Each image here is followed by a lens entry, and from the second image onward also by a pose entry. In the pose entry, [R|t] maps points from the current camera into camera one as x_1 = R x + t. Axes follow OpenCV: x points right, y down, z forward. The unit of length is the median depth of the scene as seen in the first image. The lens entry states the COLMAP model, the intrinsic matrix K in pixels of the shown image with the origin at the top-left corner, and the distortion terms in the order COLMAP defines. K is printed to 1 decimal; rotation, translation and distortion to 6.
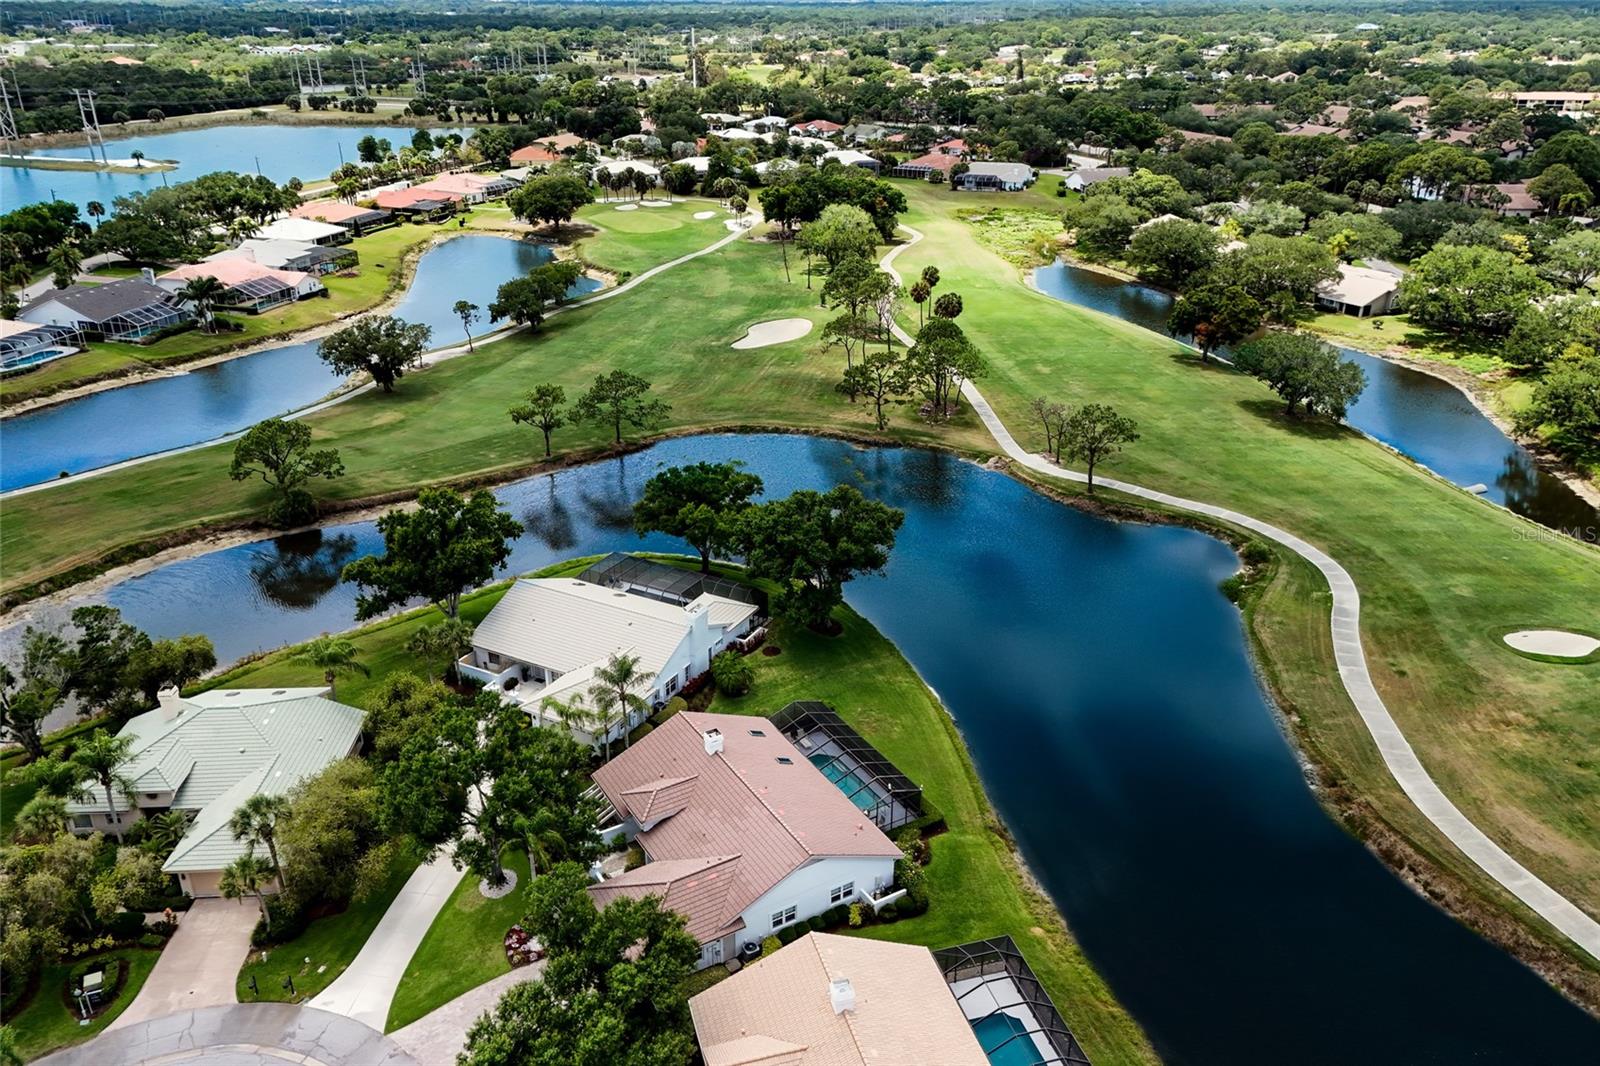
lens RADIAL K [[1179.8, 0, 794.5], [0, 1179.8, 532.1], [0, 0, 1]] dist [0.067710, -0.042342]
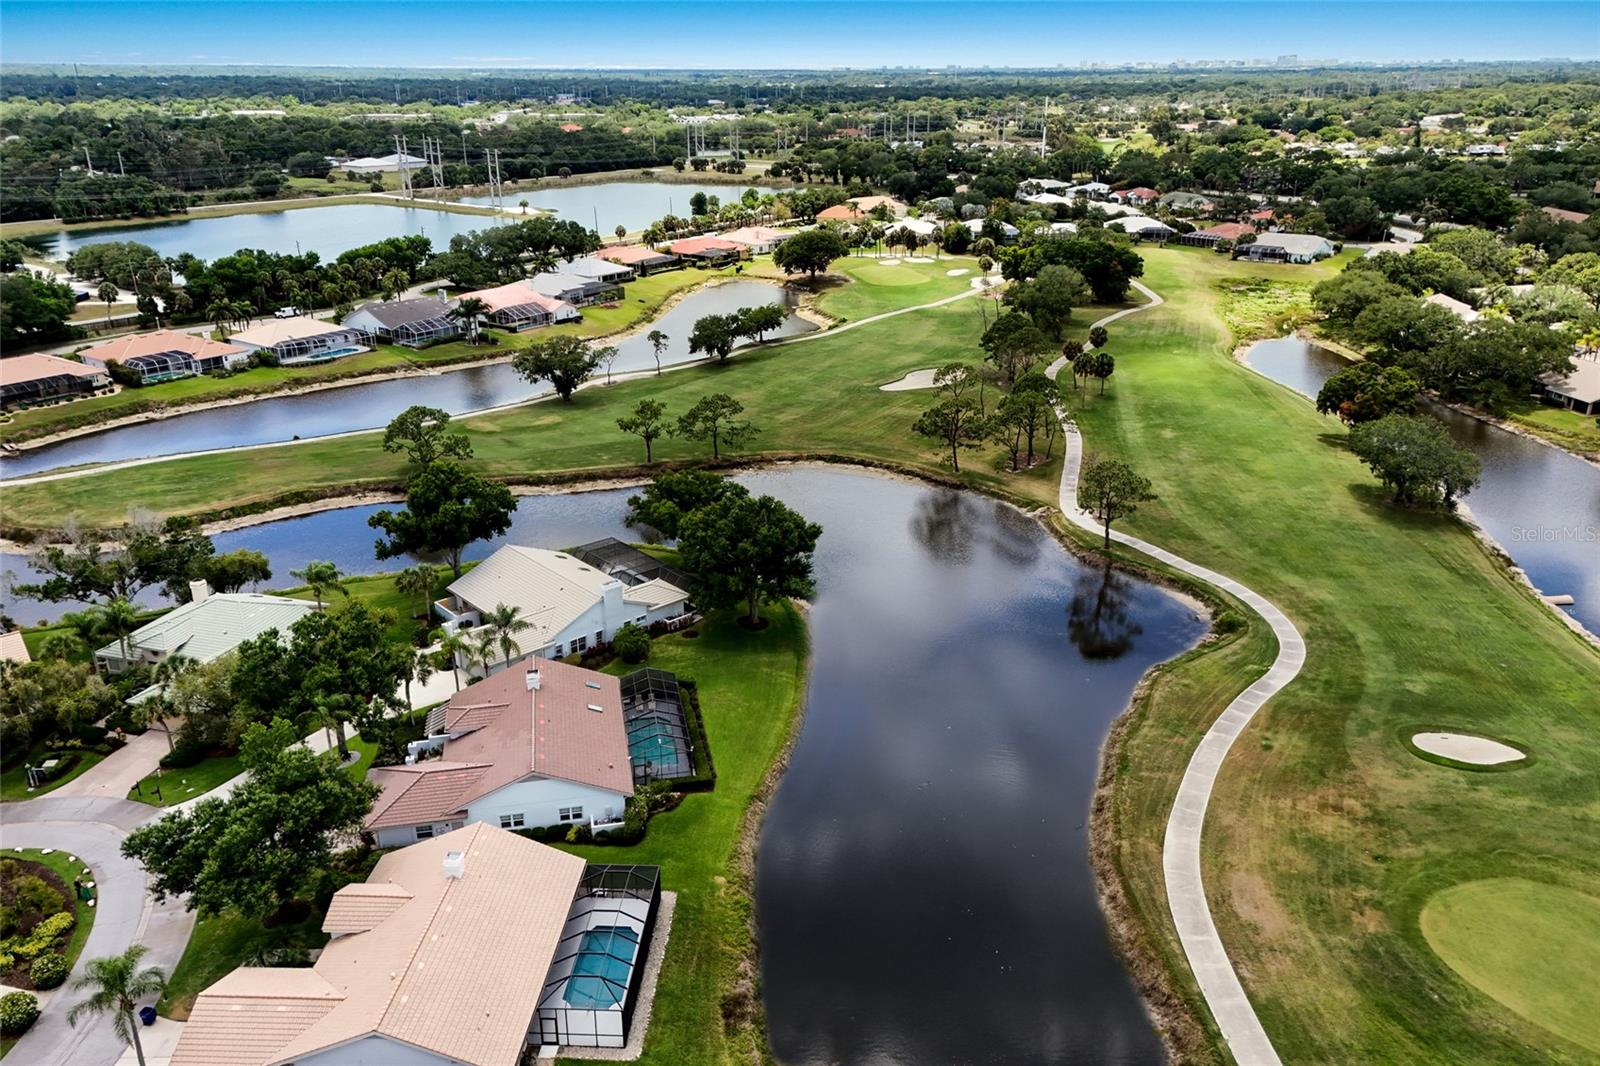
lens RADIAL K [[1168.7, 0, 794.4], [0, 1168.7, 530.8], [0, 0, 1]] dist [0.085549, -0.072420]
pose [[0.944660, 0.117946, -0.306114, 0.196155], [-0.132795, 0.990746, -0.028068, 0.010001], [0.299971, 0.067165, 0.951581, -0.021684]]
